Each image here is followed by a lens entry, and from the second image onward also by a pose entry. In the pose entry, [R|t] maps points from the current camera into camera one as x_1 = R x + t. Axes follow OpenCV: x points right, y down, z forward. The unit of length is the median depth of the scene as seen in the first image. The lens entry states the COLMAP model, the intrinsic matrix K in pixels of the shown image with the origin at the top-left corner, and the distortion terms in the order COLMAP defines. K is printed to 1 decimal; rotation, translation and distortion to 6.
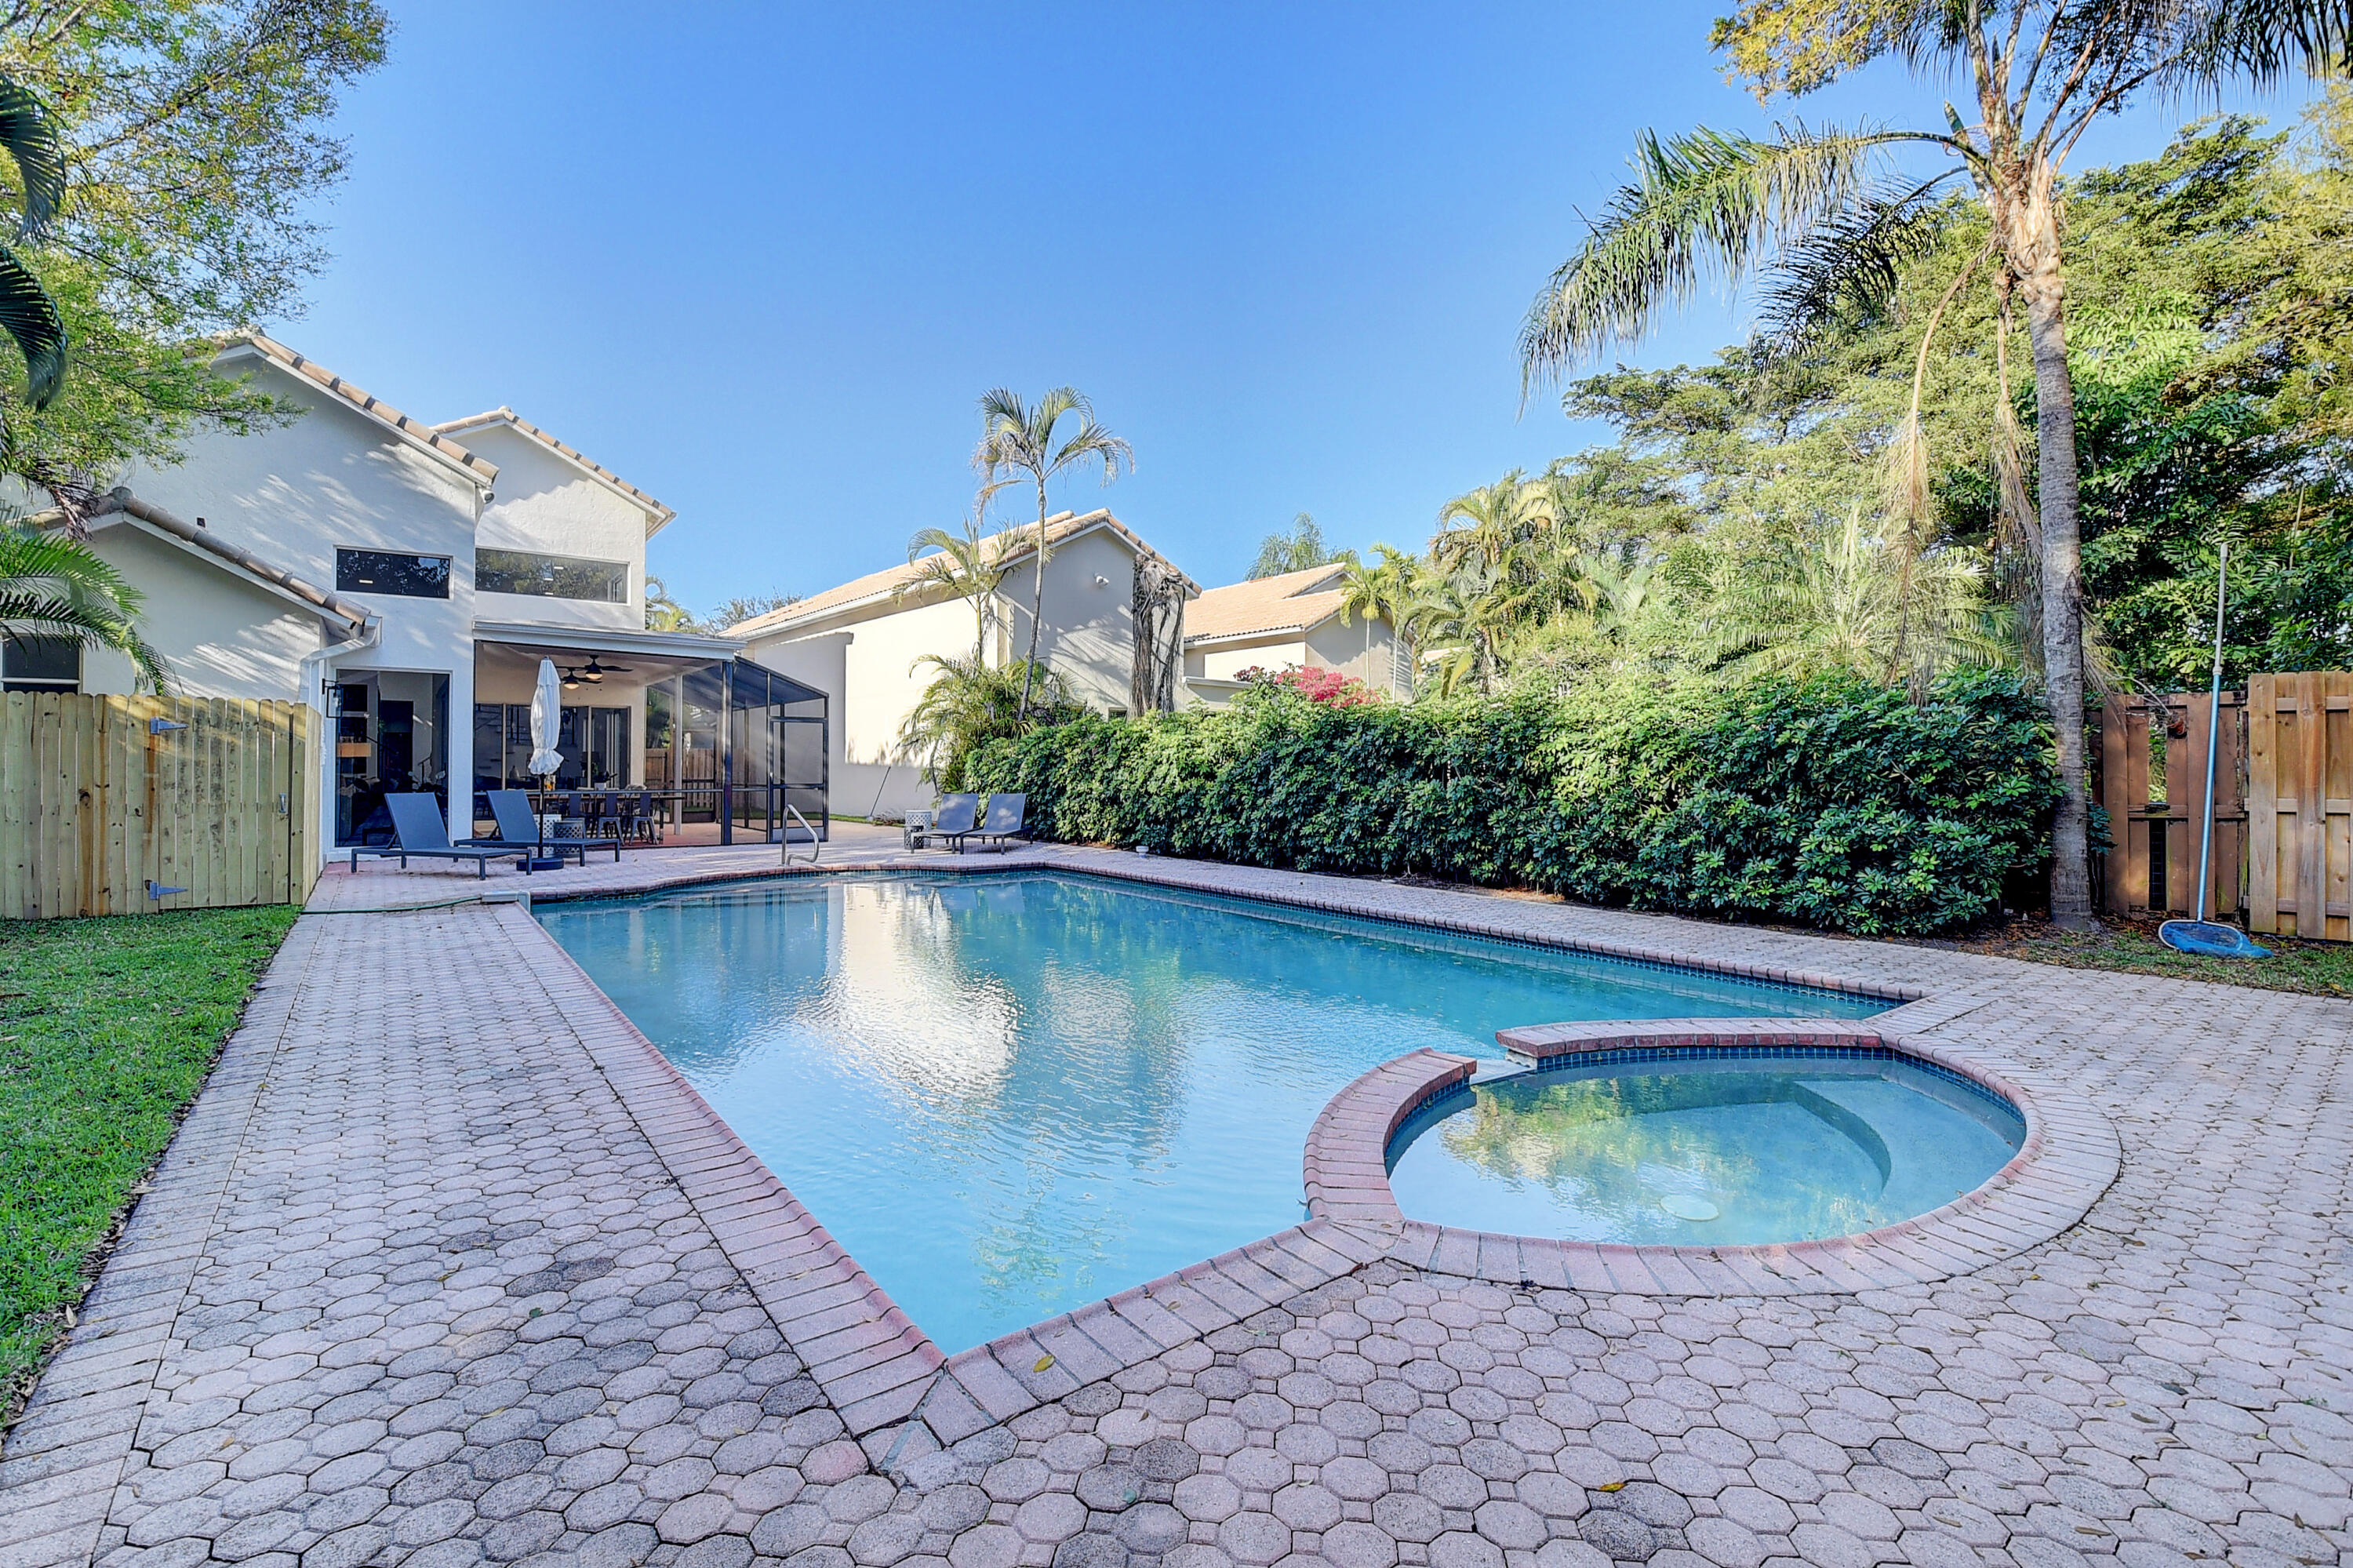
lens RADIAL K [[1040.7, 0, 1170.0], [0, 1040.7, 759.0], [0, 0, 1]] dist [0.010339, -0.019640]
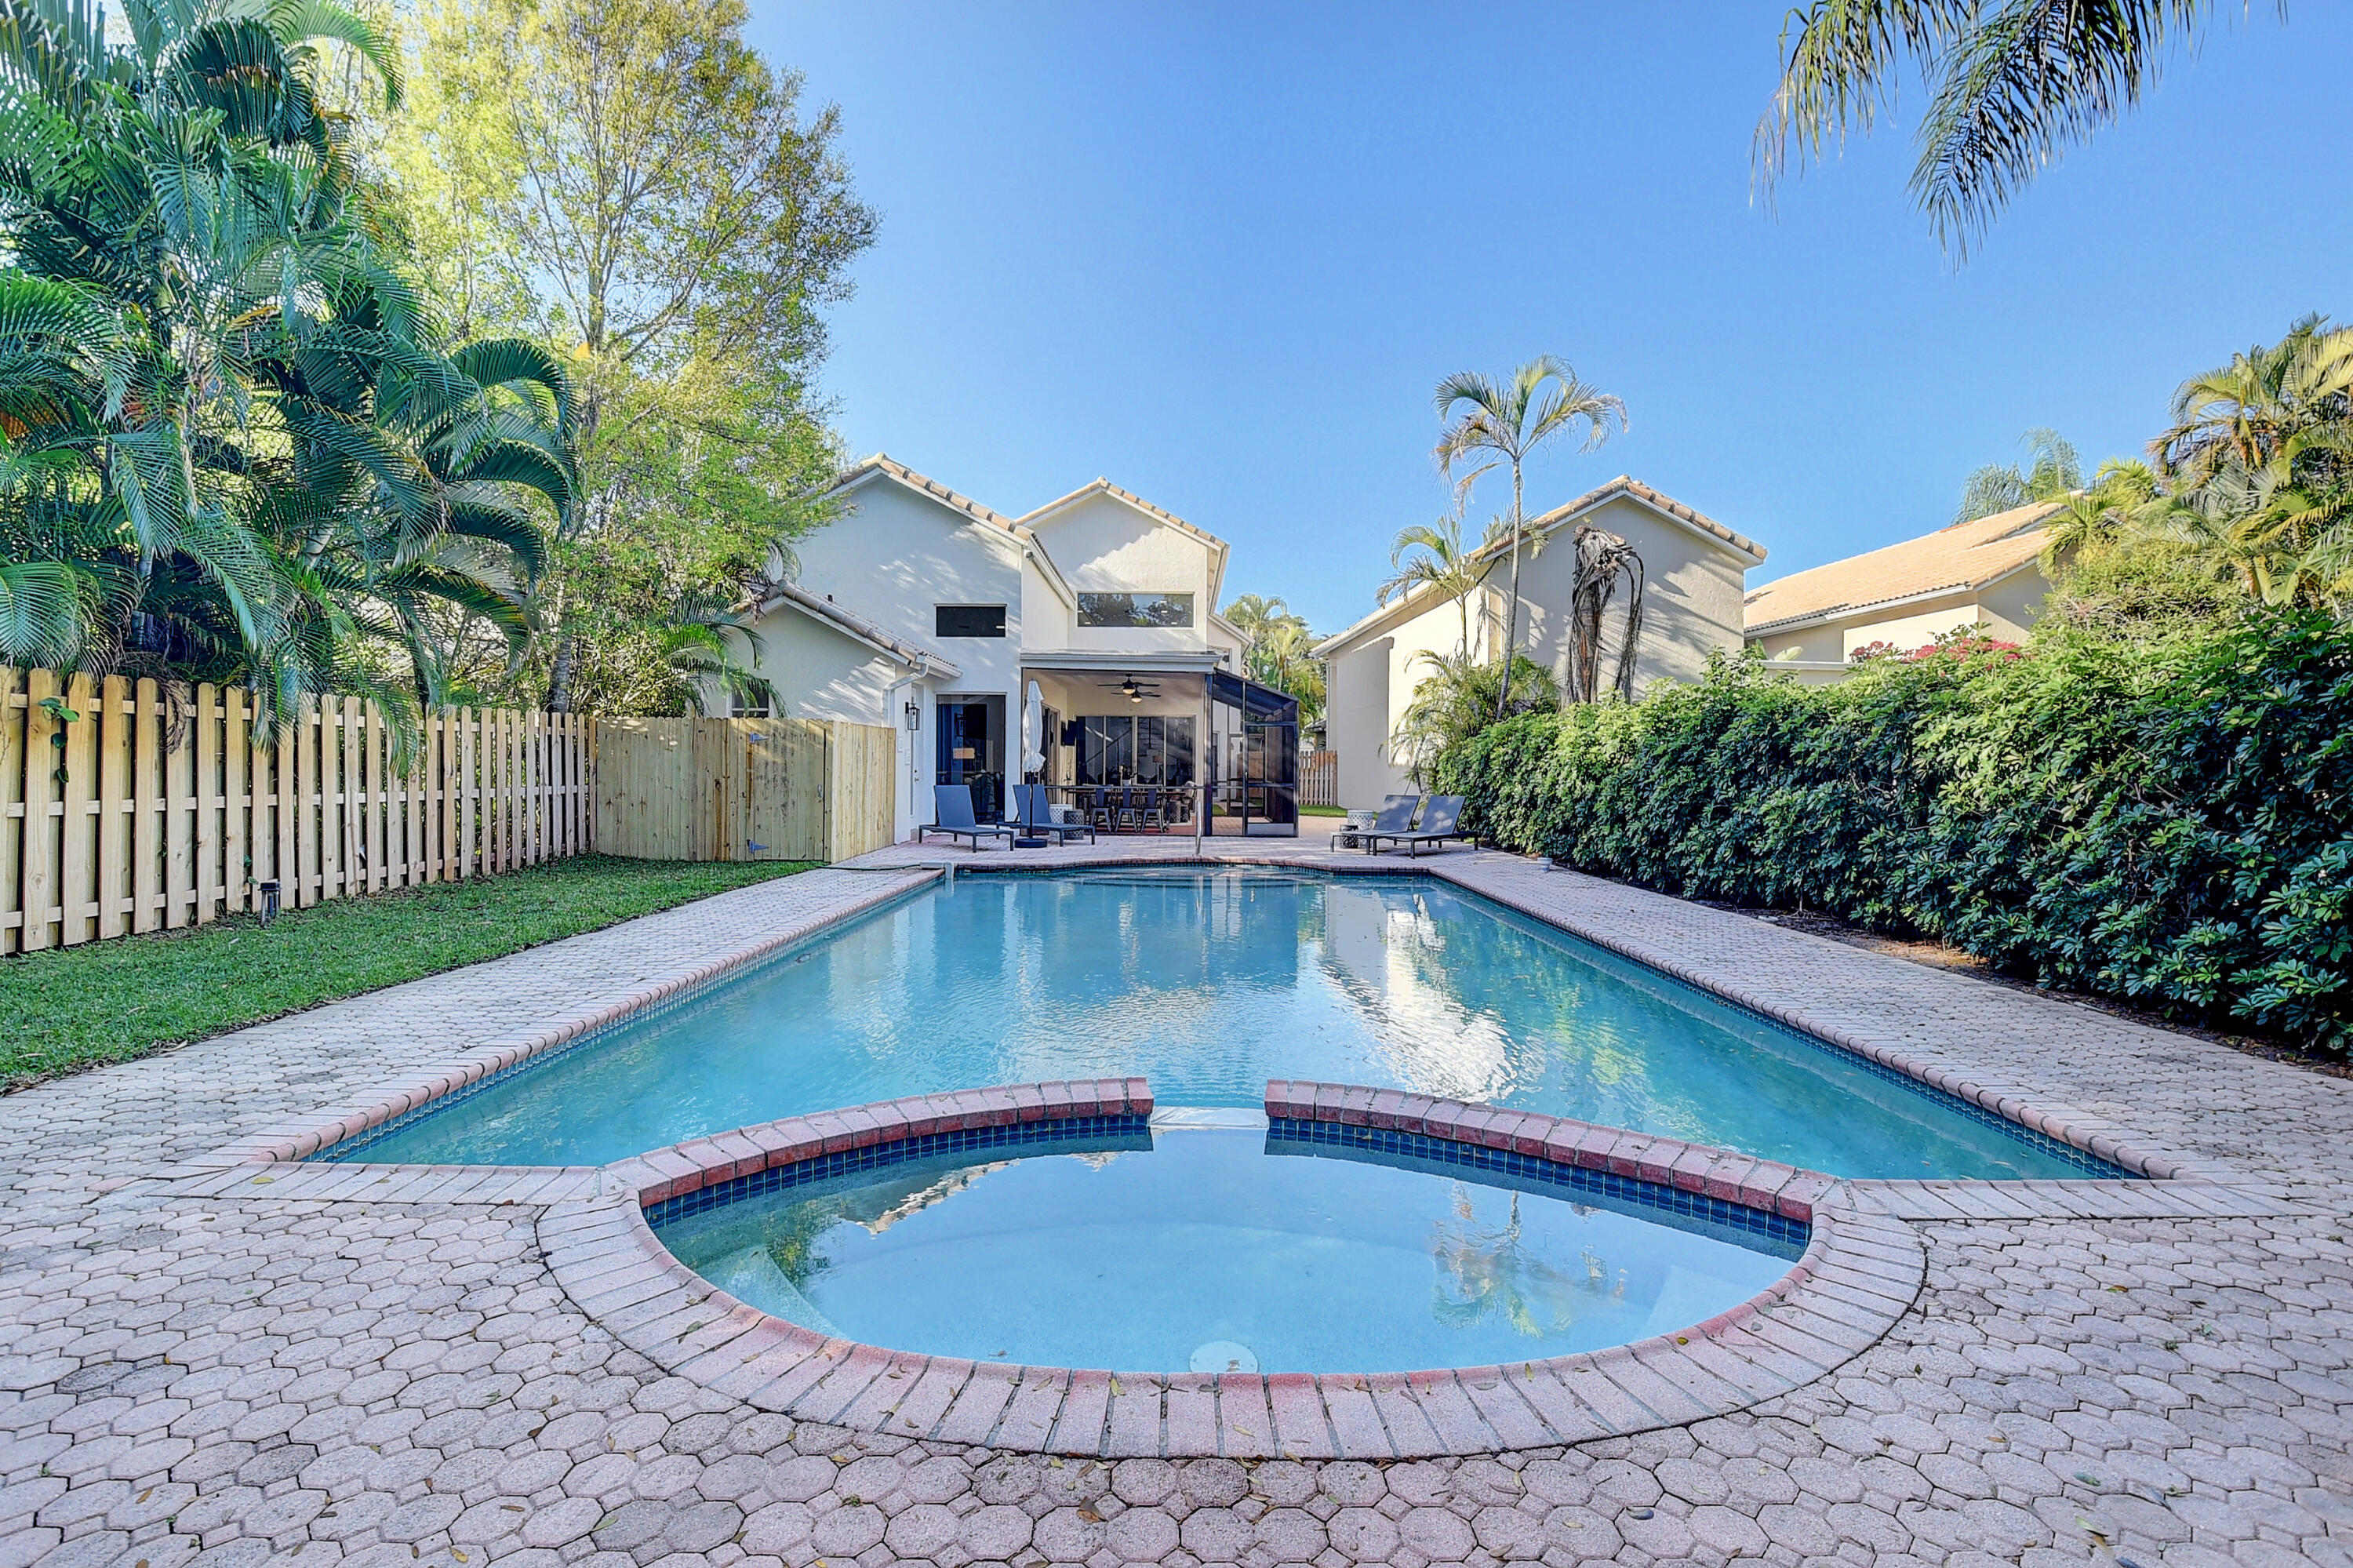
lens RADIAL K [[1040.7, 0, 1170.0], [0, 1040.7, 759.0], [0, 0, 1]] dist [0.010339, -0.019640]
pose [[0.788935, -0.002793, -0.614470, 0.363425], [0.000568, 0.999993, -0.003817, 0.004117], [0.614476, 0.002663, 0.788931, 0.140247]]
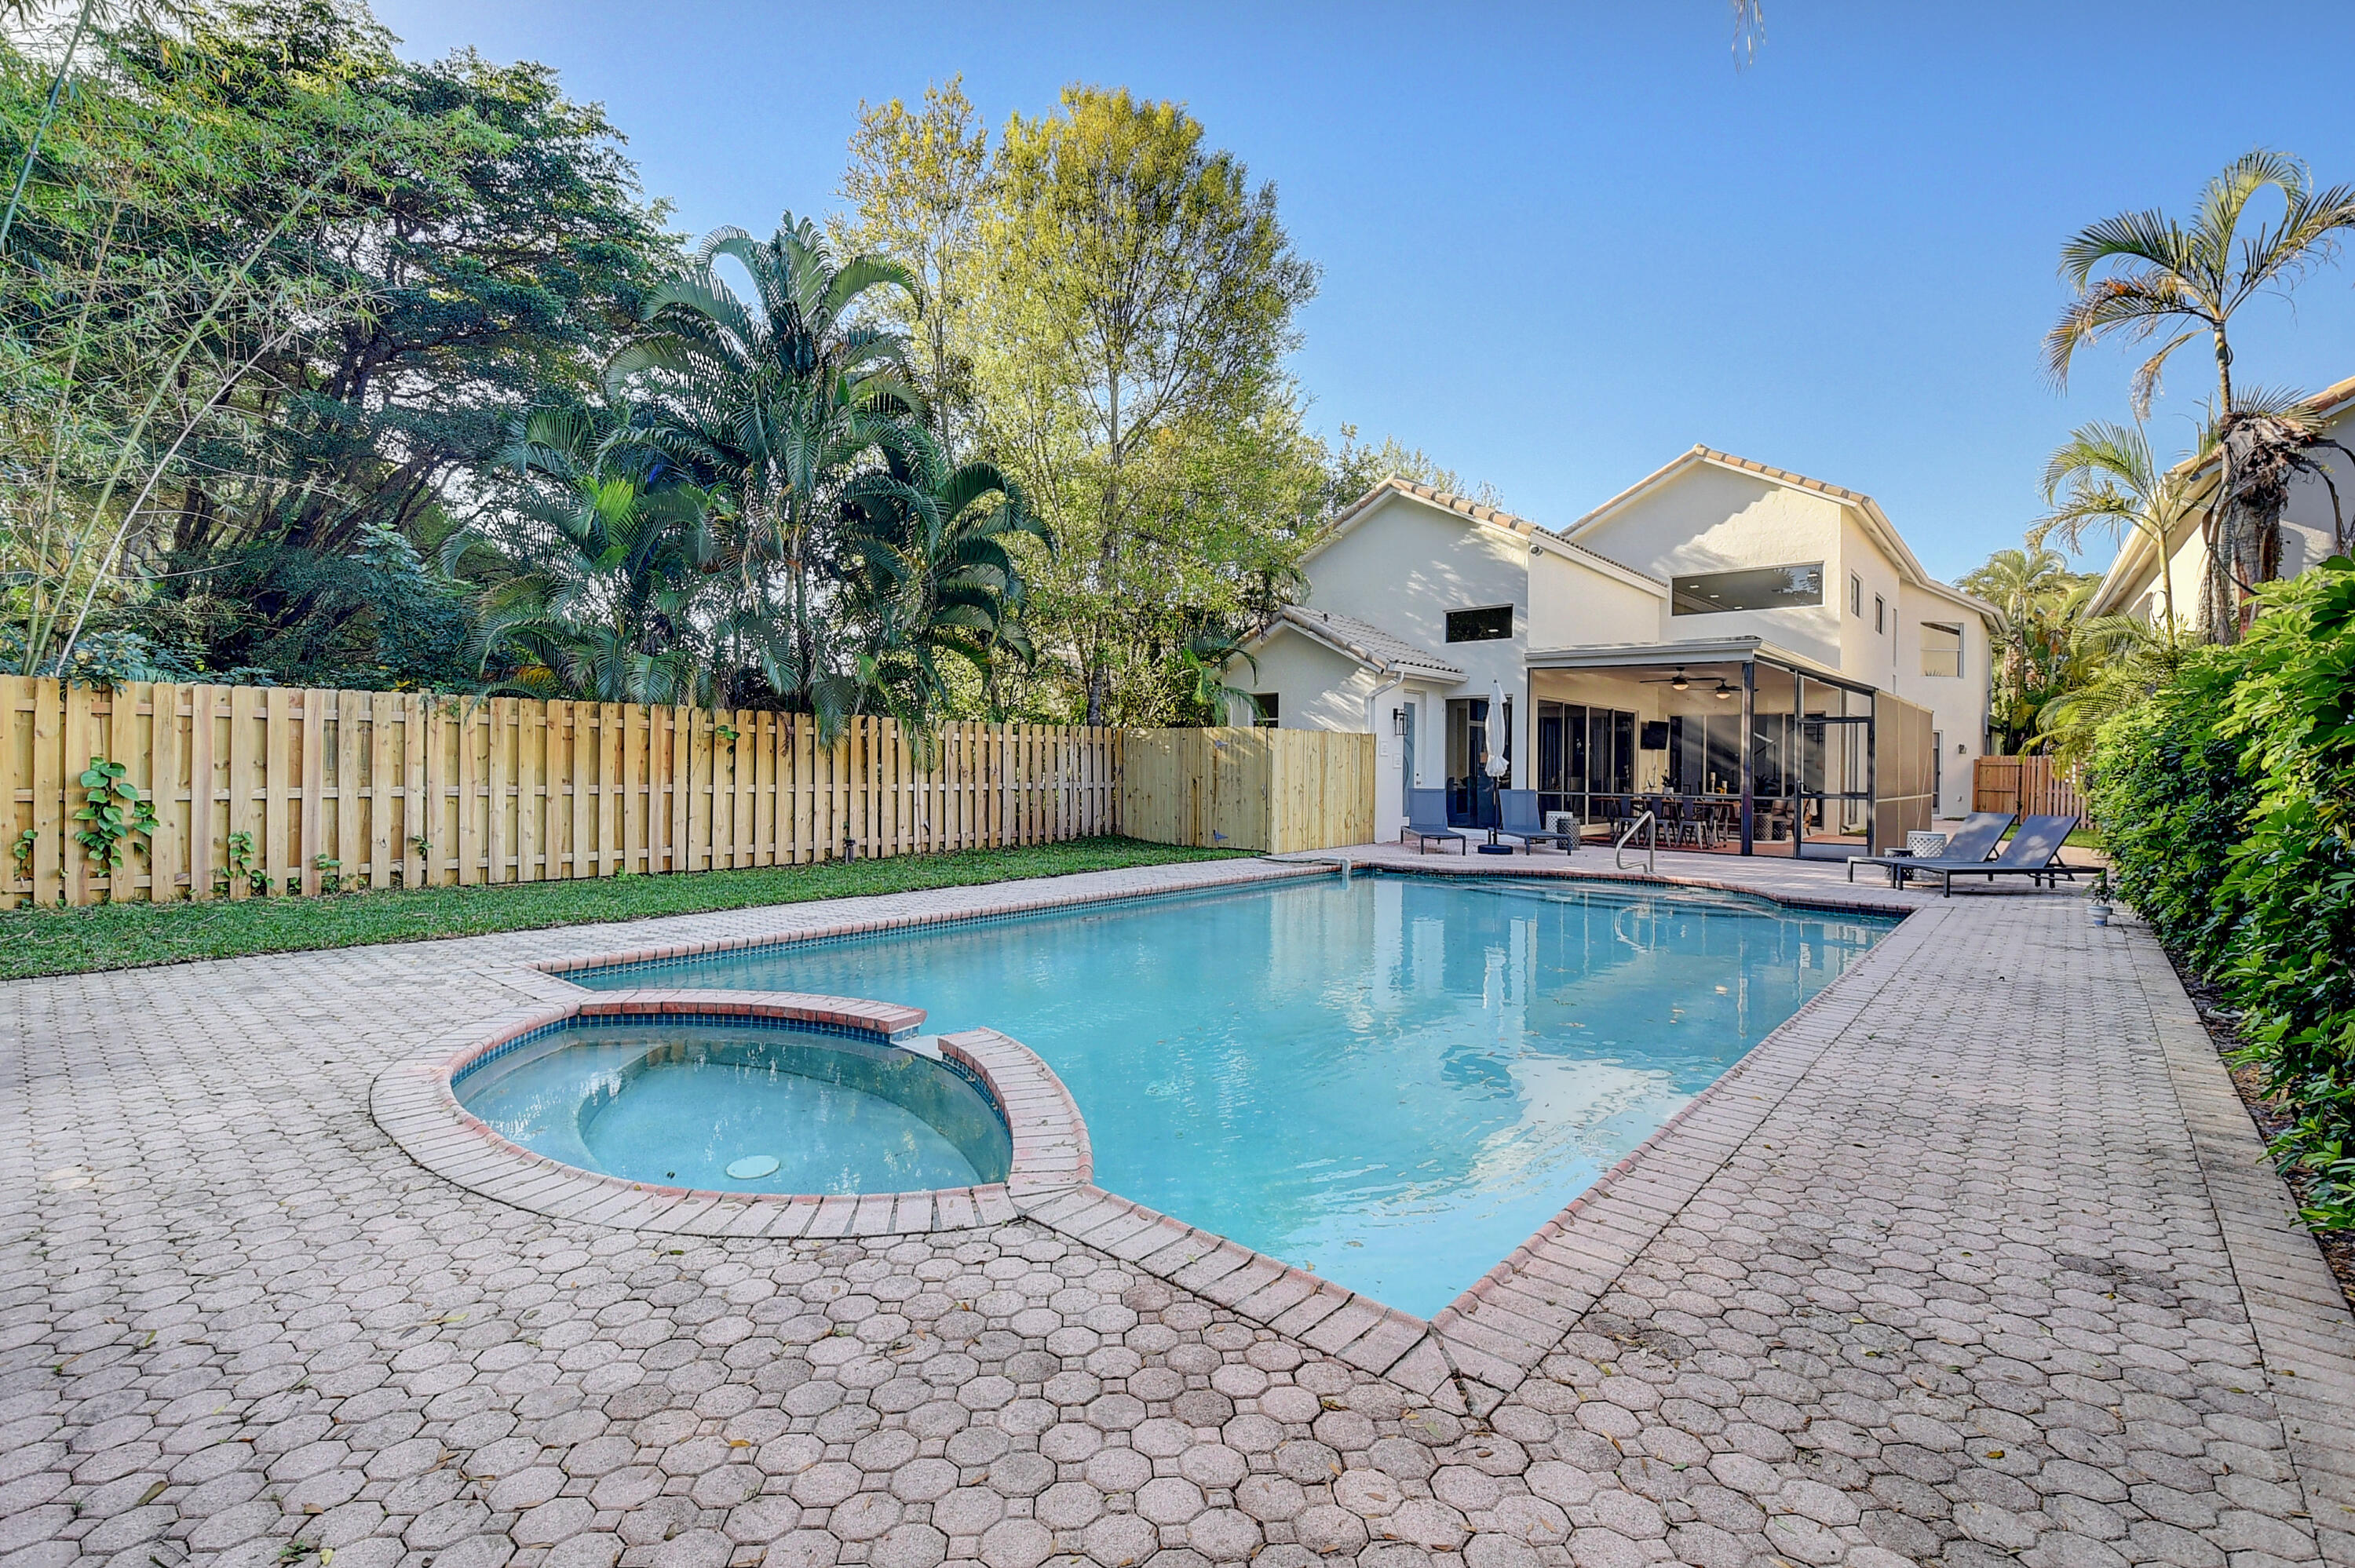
lens RADIAL K [[1038.4, 0, 1168.0], [0, 1038.4, 764.9], [0, 0, 1]] dist [0.014407, -0.027602]
pose [[0.198301, -0.000643, -0.980141, 0.627302], [-0.004663, 0.999988, -0.001600, 0.006170], [0.980130, 0.004888, 0.198295, 0.463268]]
